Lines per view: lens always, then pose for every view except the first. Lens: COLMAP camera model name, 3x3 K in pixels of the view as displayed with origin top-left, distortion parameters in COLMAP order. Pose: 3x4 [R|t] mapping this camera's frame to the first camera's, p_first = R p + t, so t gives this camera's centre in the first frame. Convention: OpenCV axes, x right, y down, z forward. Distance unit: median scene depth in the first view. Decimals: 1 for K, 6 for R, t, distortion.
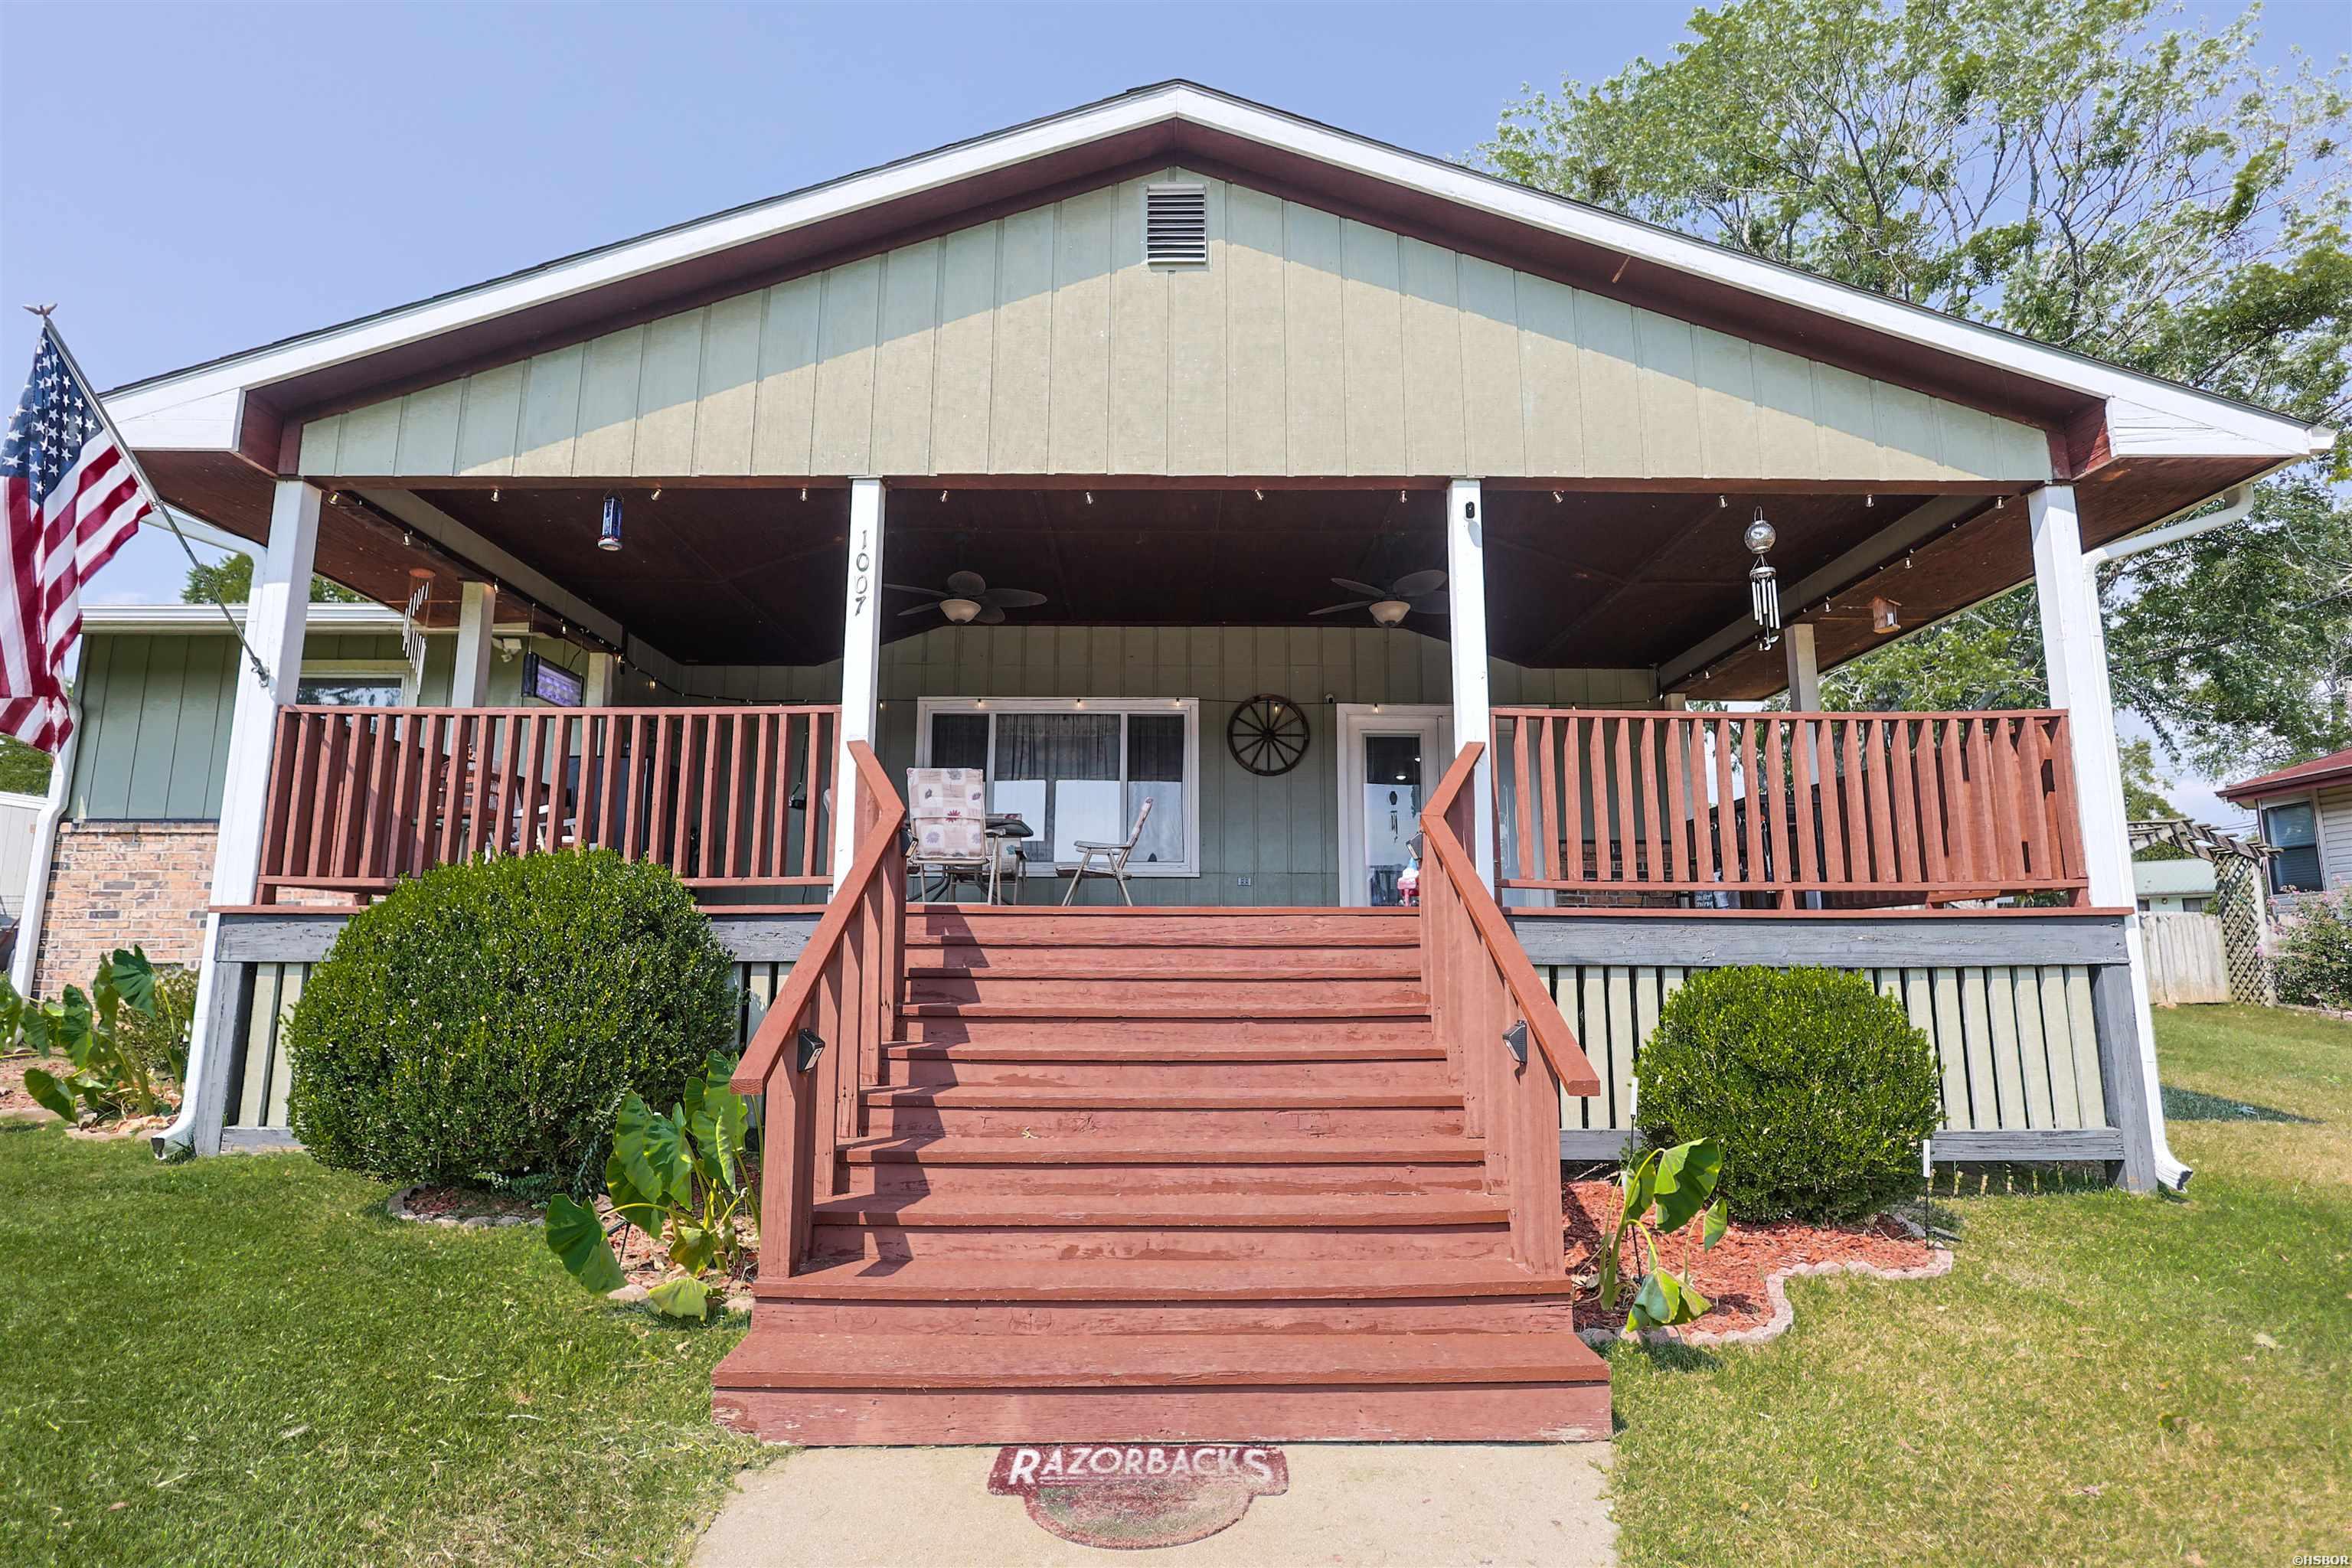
lens RADIAL K [[1134.2, 0, 1172.8], [0, 1134.2, 793.7], [0, 0, 1]] dist [-0.002778, -0.000321]
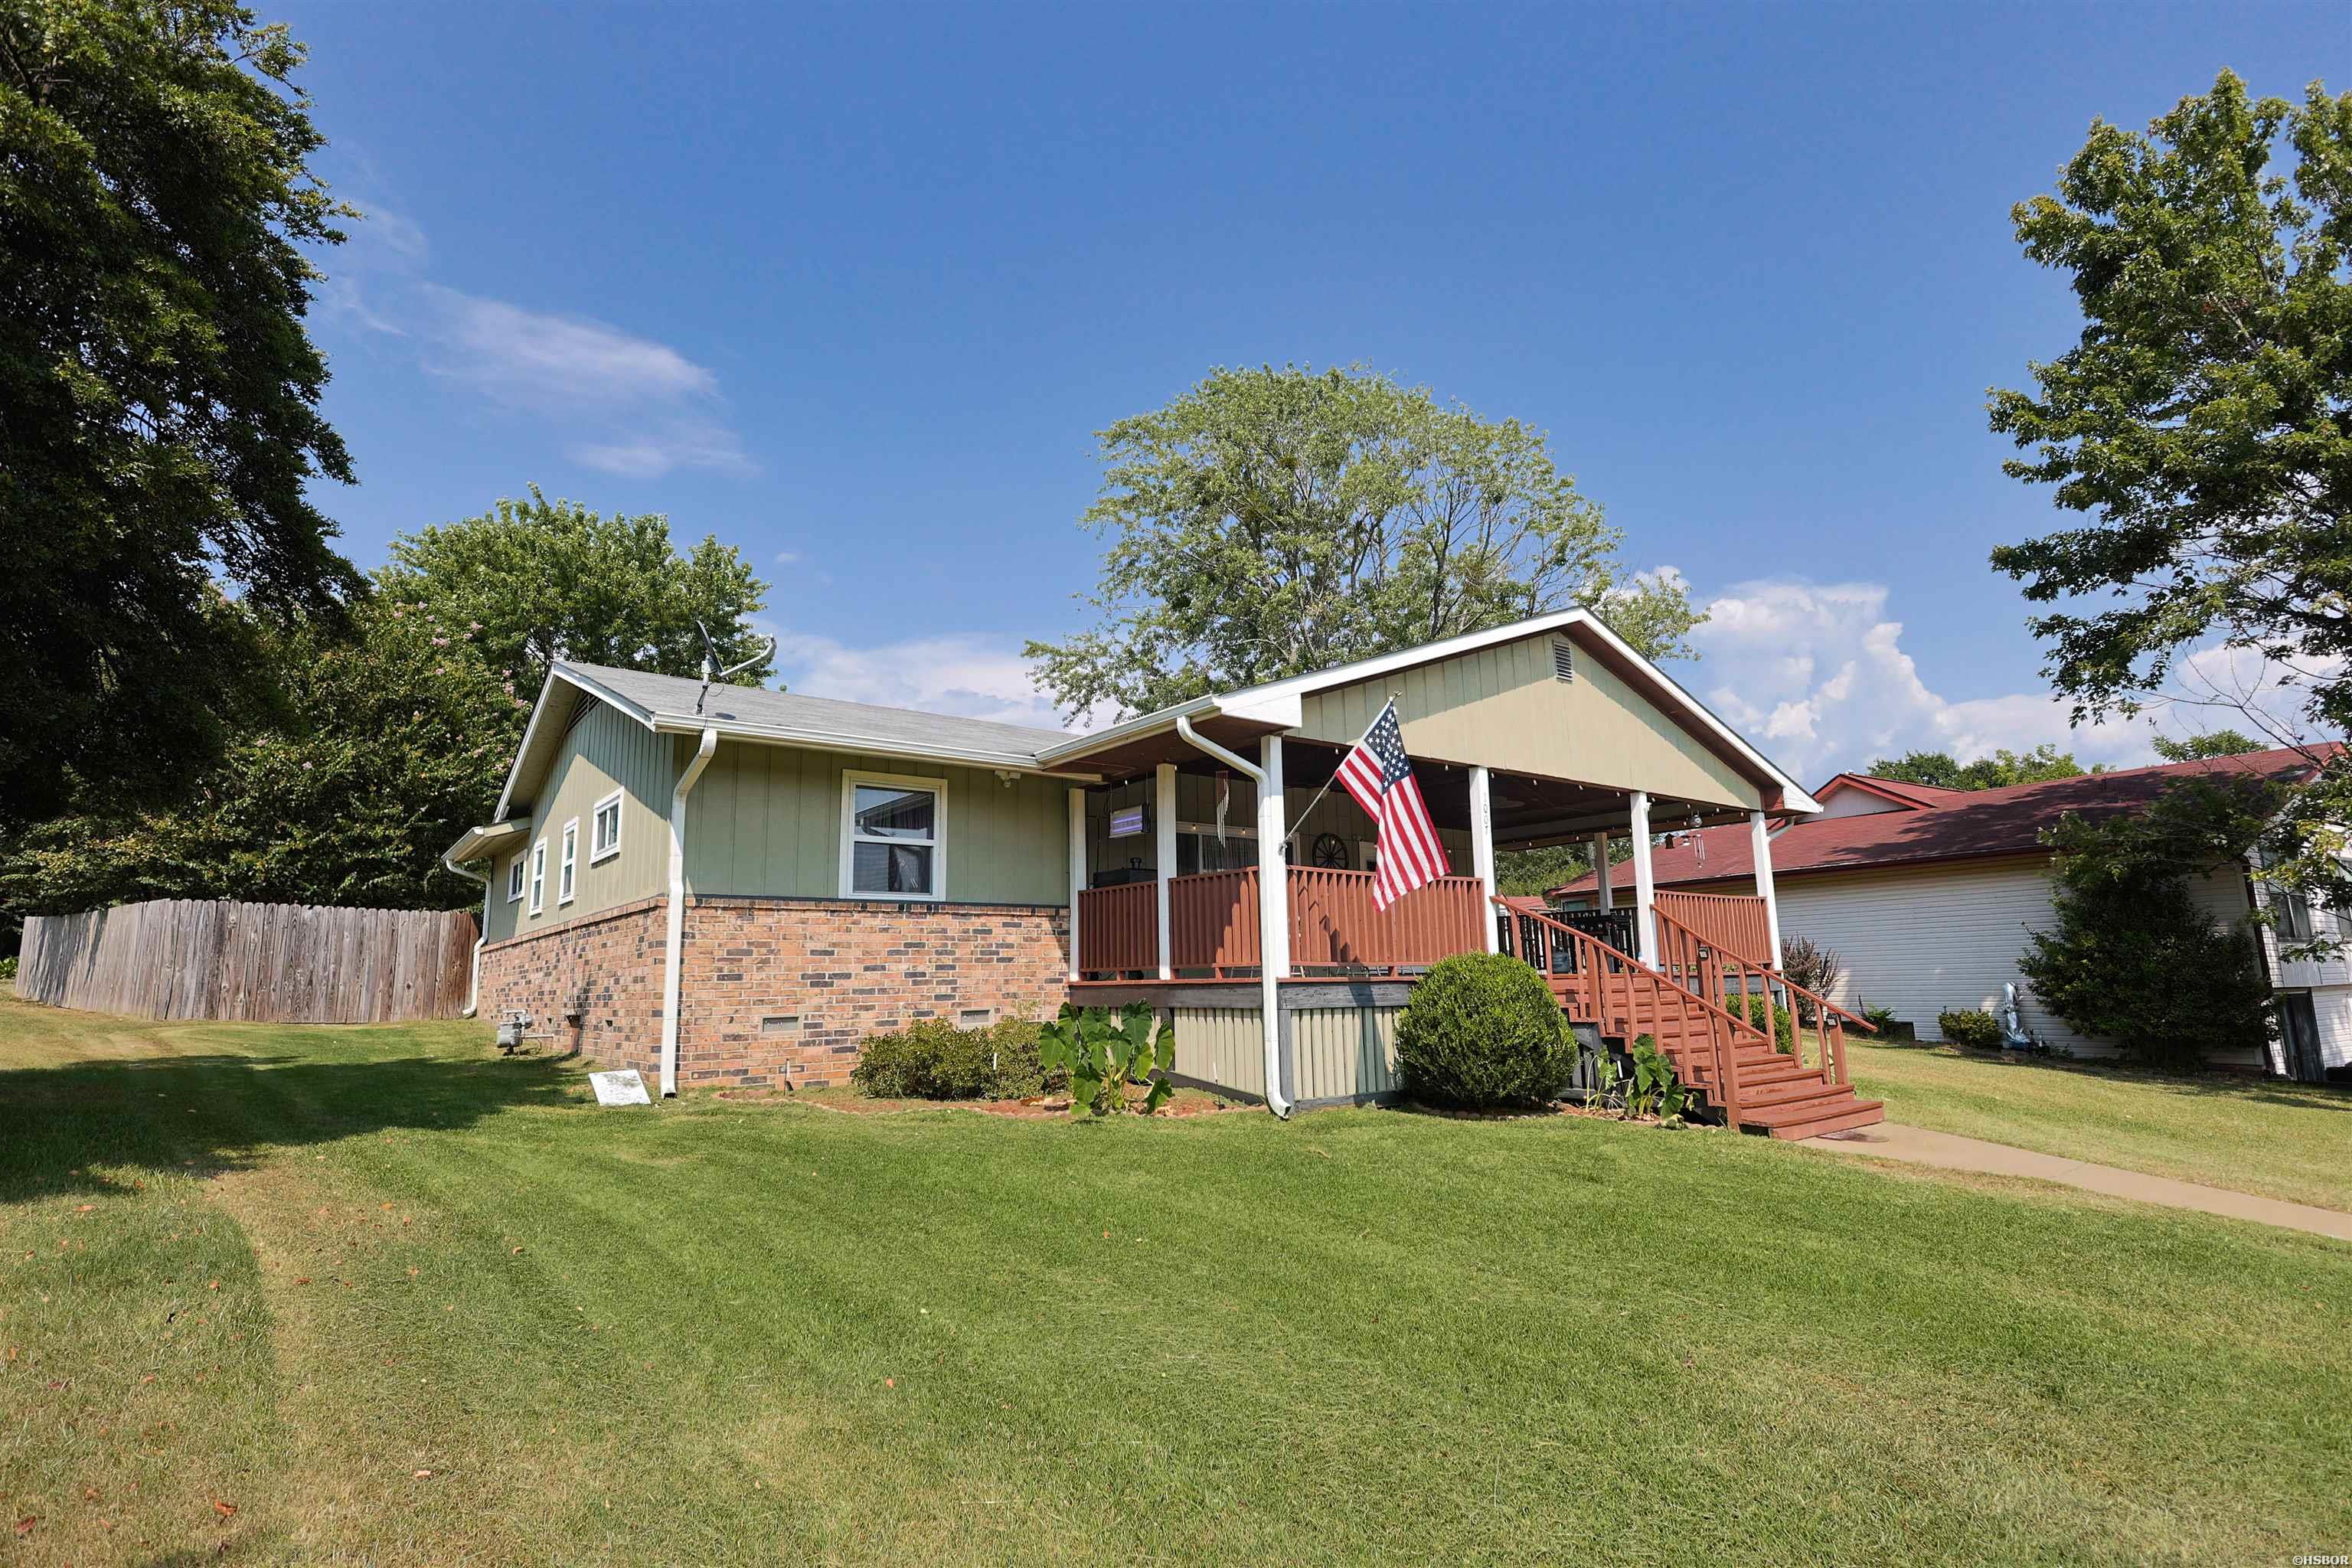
lens RADIAL K [[1134.2, 0, 1172.8], [0, 1134.2, 793.7], [0, 0, 1]] dist [-0.002778, -0.000321]
pose [[0.803953, 0.084378, 0.588677, -1.920823], [-0.069495, 0.996431, -0.047914, -0.088939], [-0.590619, -0.002389, 0.806947, -0.339223]]
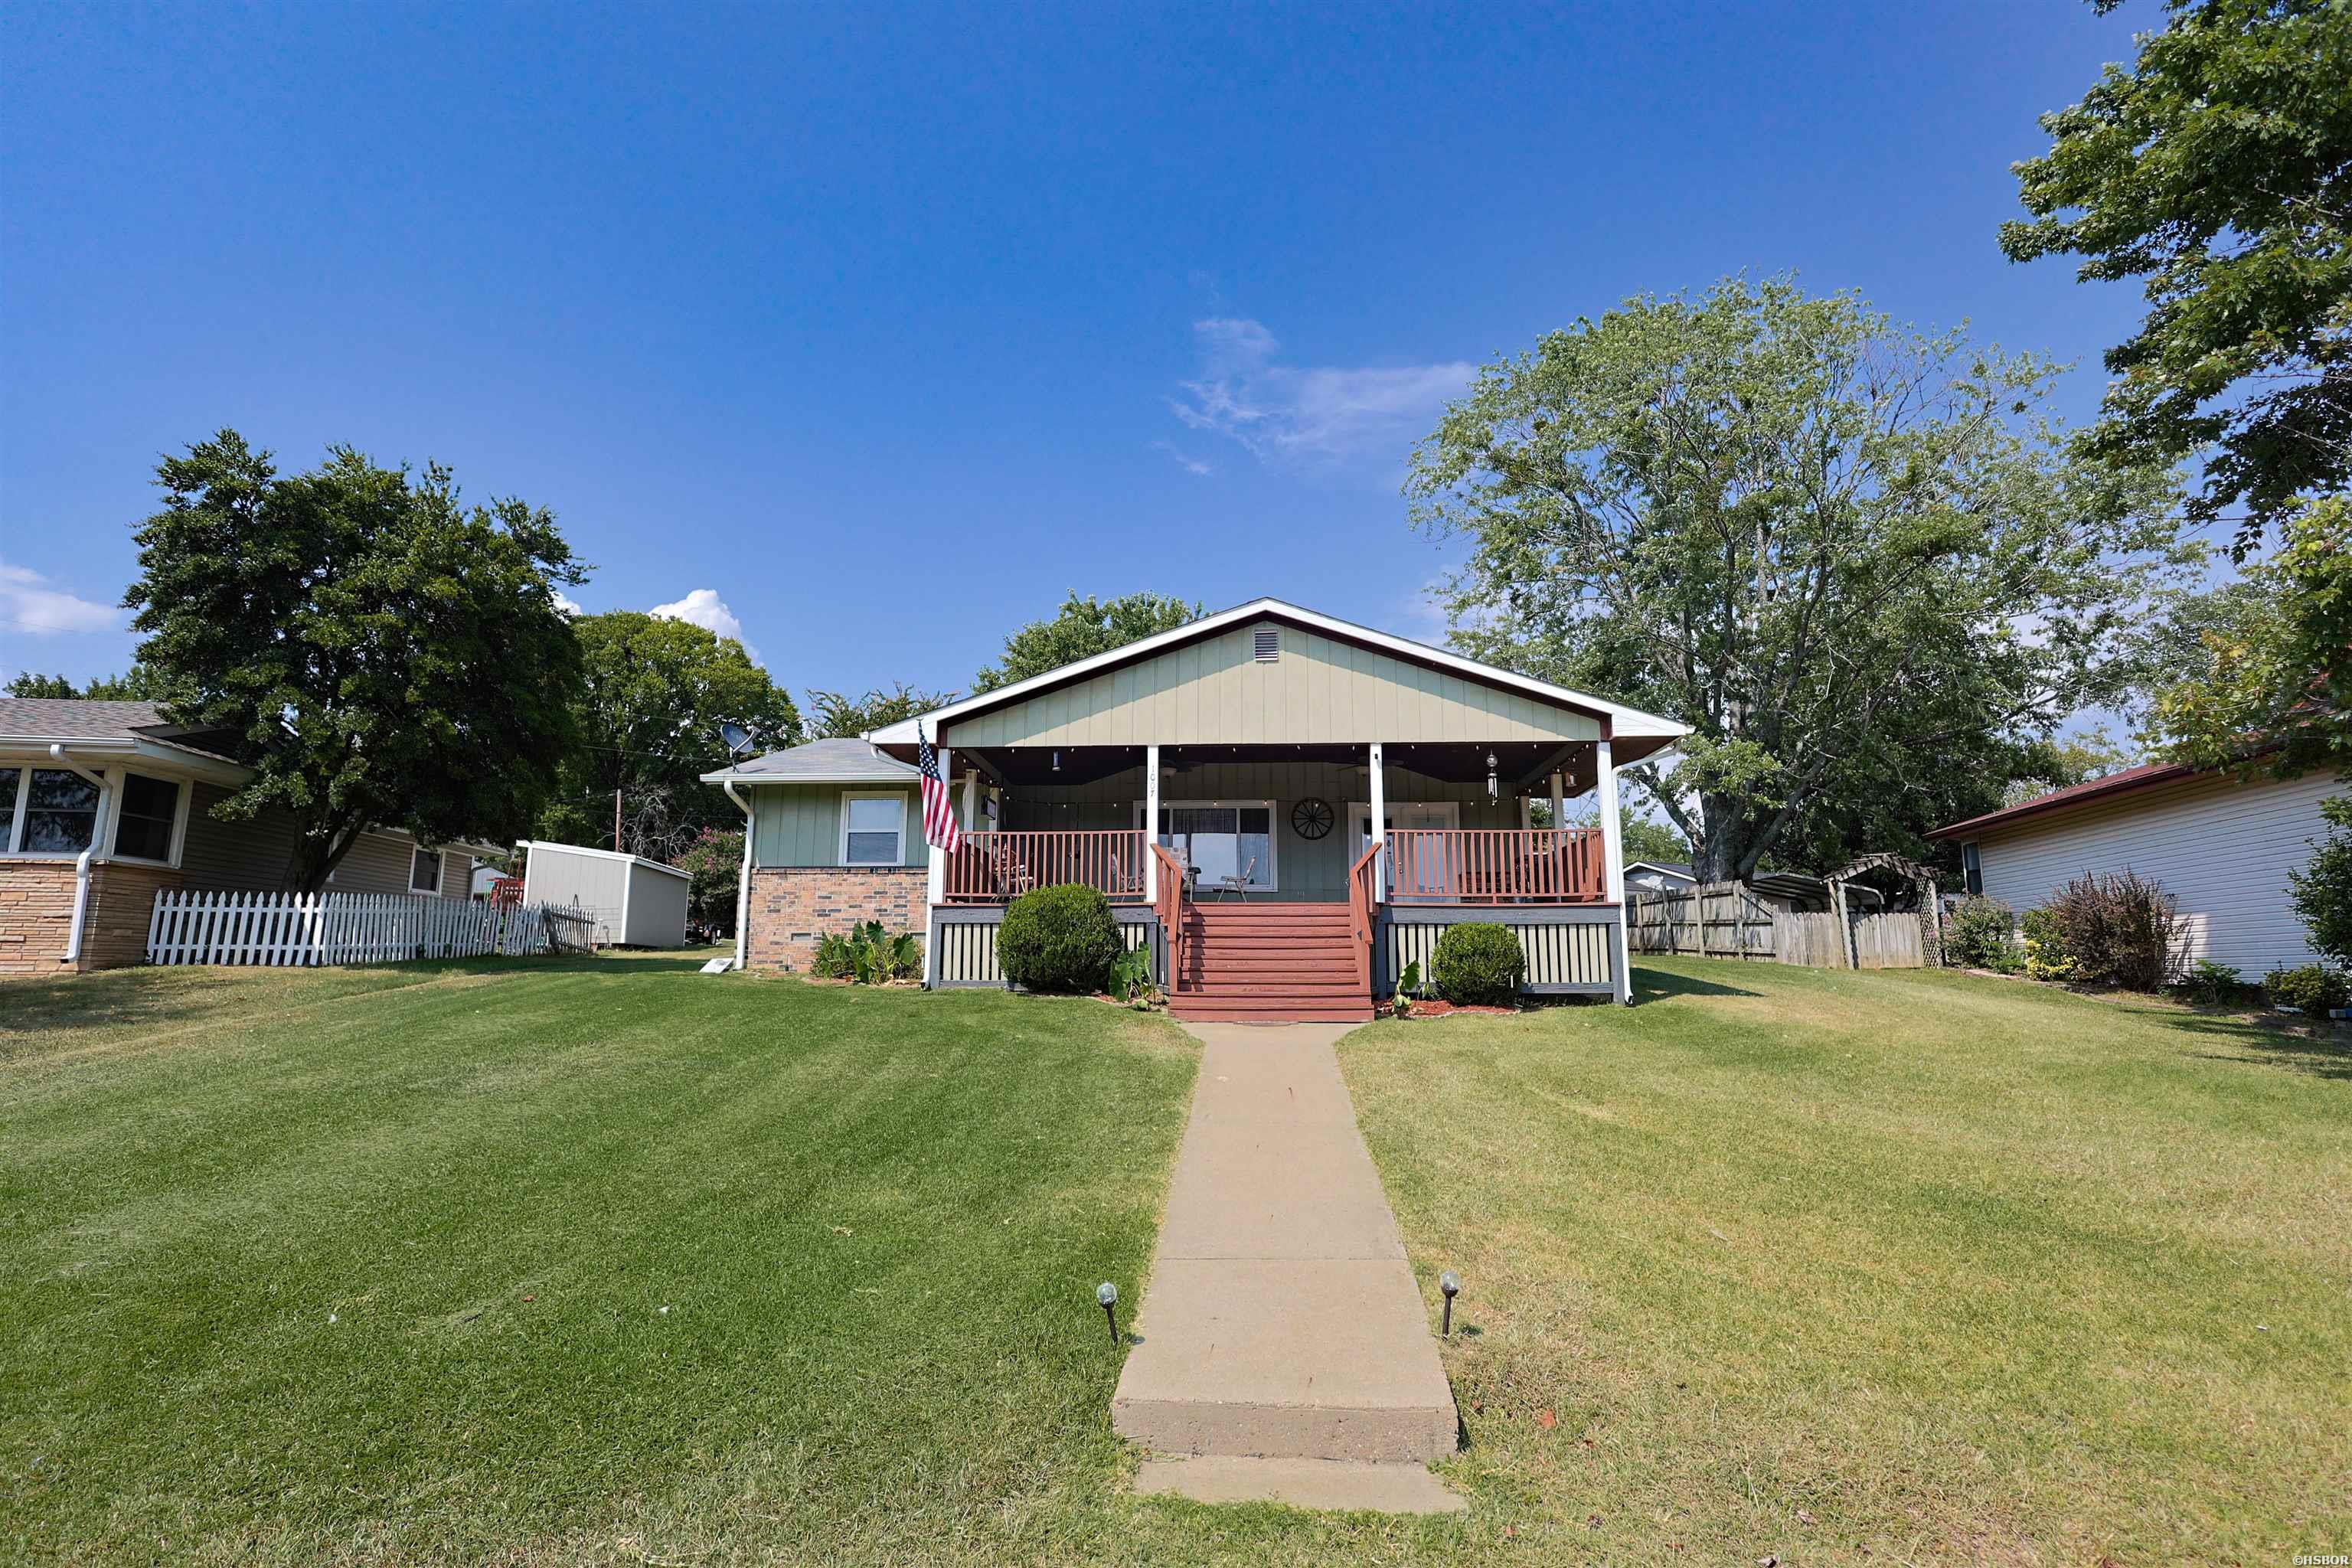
lens RADIAL K [[1155.3, 0, 1159.9], [0, 1155.3, 786.9], [0, 0, 1]] dist [0.001060, -0.016978]
pose [[0.996896, -0.010140, -0.078074, -0.037306], [0.008819, 0.999812, -0.017249, -0.130683], [0.078234, 0.016507, 0.996798, -1.747717]]
